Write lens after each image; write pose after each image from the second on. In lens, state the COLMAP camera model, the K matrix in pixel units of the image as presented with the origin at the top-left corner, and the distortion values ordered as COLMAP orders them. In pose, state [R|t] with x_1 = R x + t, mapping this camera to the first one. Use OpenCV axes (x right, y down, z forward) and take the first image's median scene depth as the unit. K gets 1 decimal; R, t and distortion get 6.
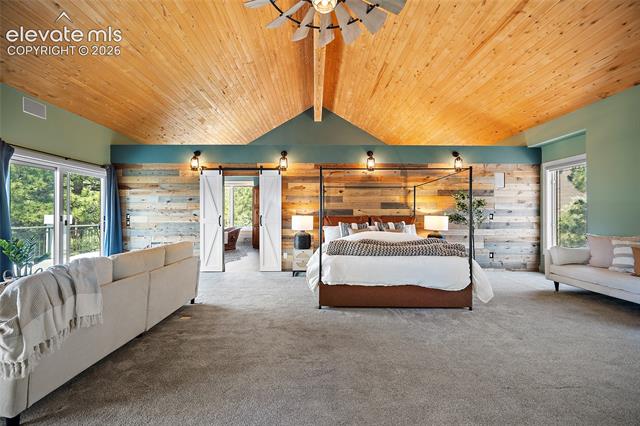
lens RADIAL K [[253.4, 0, 318.8], [0, 253.4, 214.2], [0, 0, 1]] dist [0.003215, 0.000203]
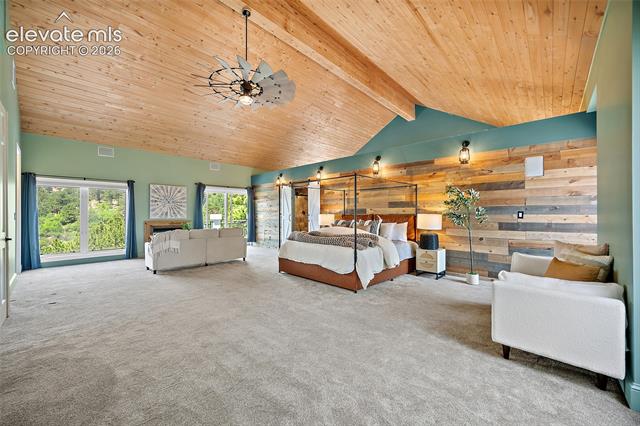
lens RADIAL K [[253.4, 0, 311.6], [0, 253.4, 215.3], [0, 0, 1]] dist [0.003215, 0.000203]
pose [[0.717400, 0.000283, -0.696661, 0.760155], [0.004703, 0.999975, 0.005250, 0.003190], [0.696645, -0.007043, 0.717381, 0.000059]]
